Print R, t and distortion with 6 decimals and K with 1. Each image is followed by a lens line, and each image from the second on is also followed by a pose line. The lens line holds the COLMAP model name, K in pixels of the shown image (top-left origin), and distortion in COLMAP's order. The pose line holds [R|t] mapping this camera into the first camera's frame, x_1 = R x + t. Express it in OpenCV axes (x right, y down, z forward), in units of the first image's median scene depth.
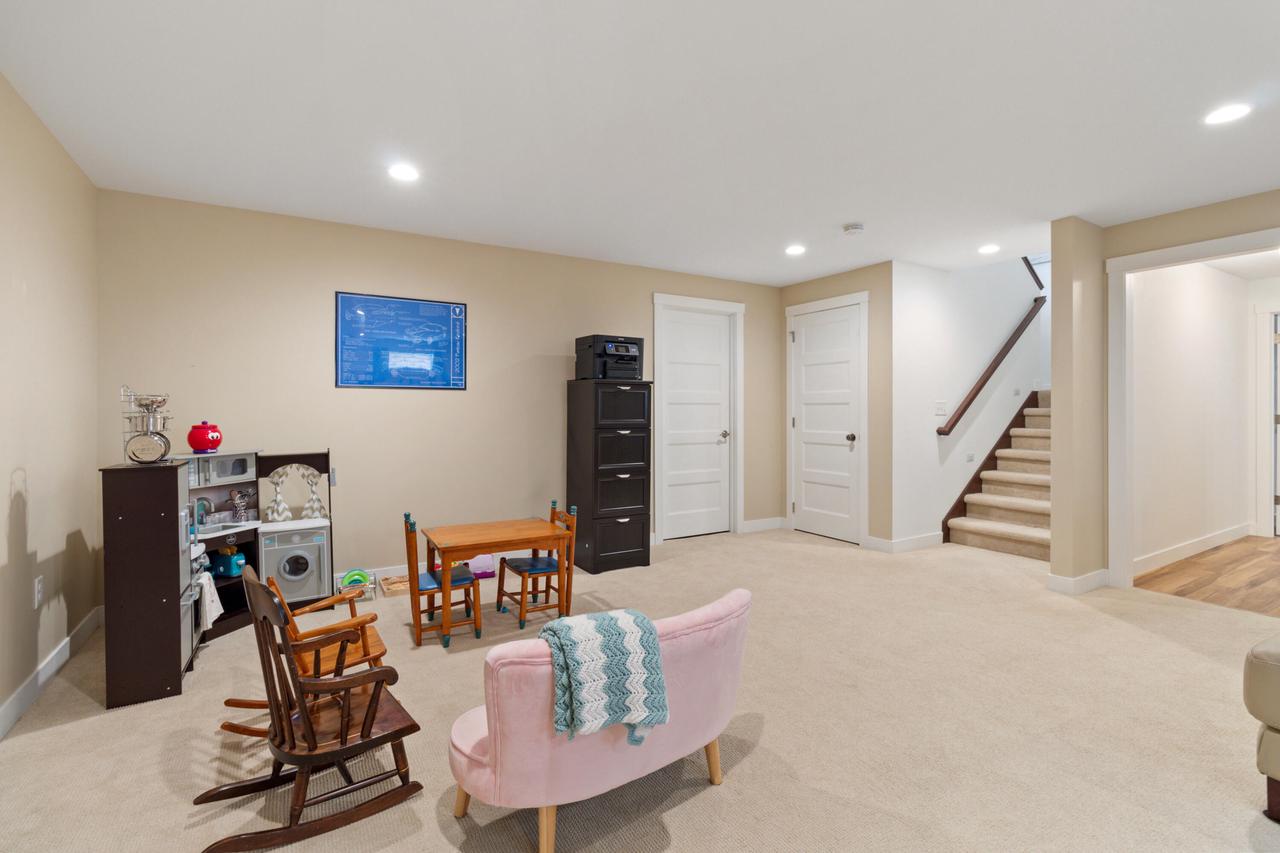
lens RADIAL K [[595.1, 0, 647.1], [0, 595.1, 407.8], [0, 0, 1]] dist [0.001587, 0.000635]
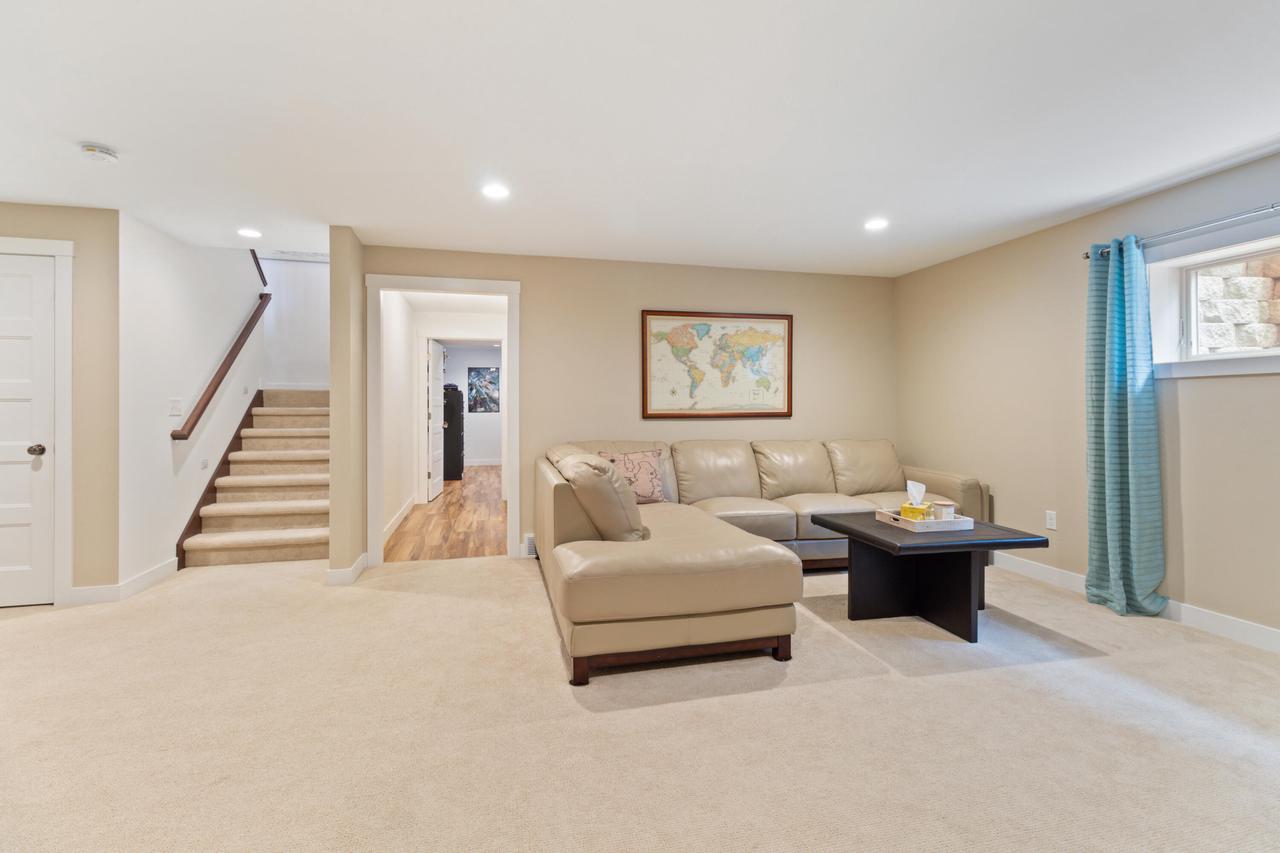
lens RADIAL K [[595.1, 0, 647.1], [0, 595.1, 407.8], [0, 0, 1]] dist [0.001587, 0.000635]
pose [[0.286204, 0.001972, 0.958167, -0.110730], [-0.003998, 0.999992, -0.000863, -0.000610], [-0.958160, -0.003584, 0.286210, 0.139026]]
